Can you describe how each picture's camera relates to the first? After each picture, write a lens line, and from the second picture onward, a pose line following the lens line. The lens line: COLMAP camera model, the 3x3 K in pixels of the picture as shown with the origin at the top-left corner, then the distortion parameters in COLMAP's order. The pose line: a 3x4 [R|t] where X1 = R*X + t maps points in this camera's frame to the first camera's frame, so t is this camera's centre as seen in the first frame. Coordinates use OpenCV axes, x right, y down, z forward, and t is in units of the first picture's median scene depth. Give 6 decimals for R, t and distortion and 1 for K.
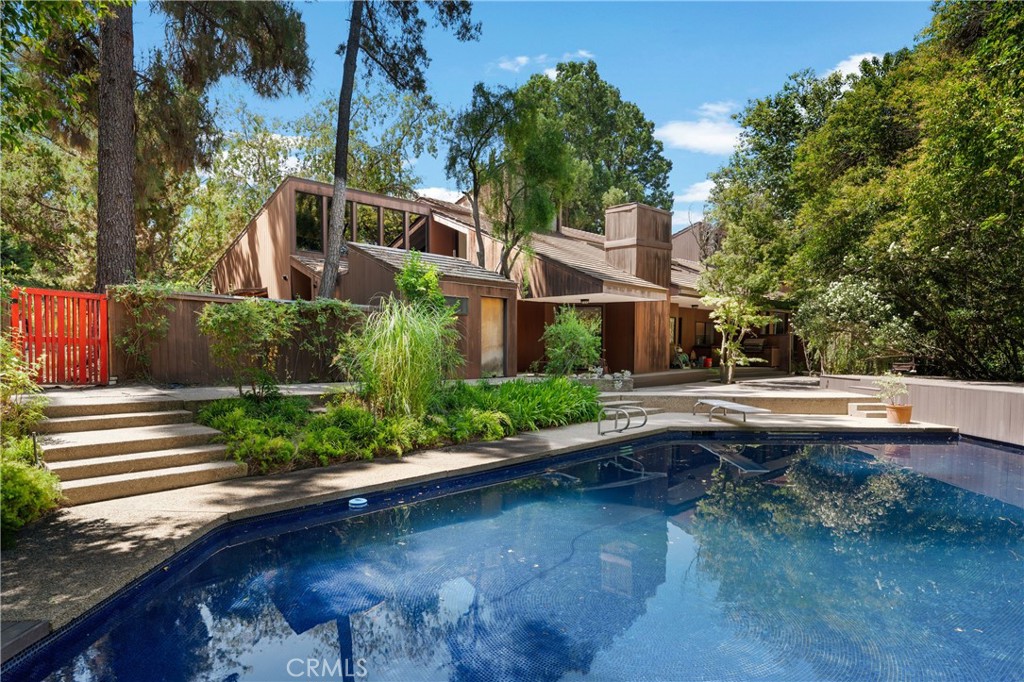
lens RADIAL K [[648.0, 0, 512.0], [0, 648.0, 383.0], [0, 0, 1]] dist [-0.001093, 0.001081]
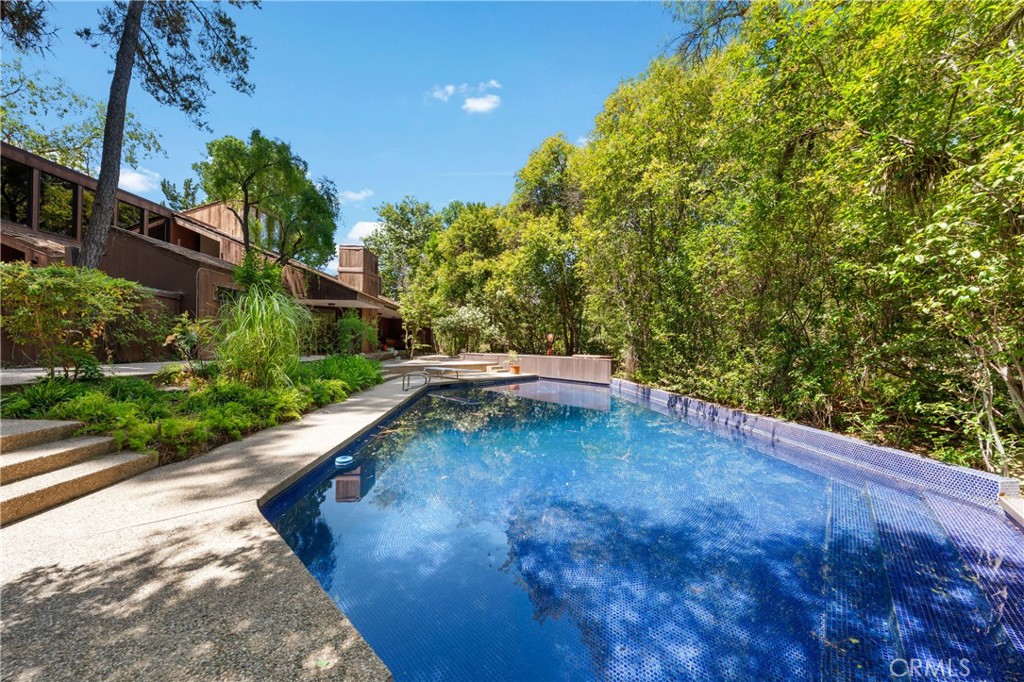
lens RADIAL K [[361.0, 0, 512.0], [0, 361.0, 341.0], [0, 0, 1]] dist [-0.000652, 0.000175]
pose [[0.661913, 0.015988, 0.749410, -0.343193], [0.028627, 0.998504, -0.046587, 0.008590], [-0.749033, 0.052290, 0.660466, 0.231704]]
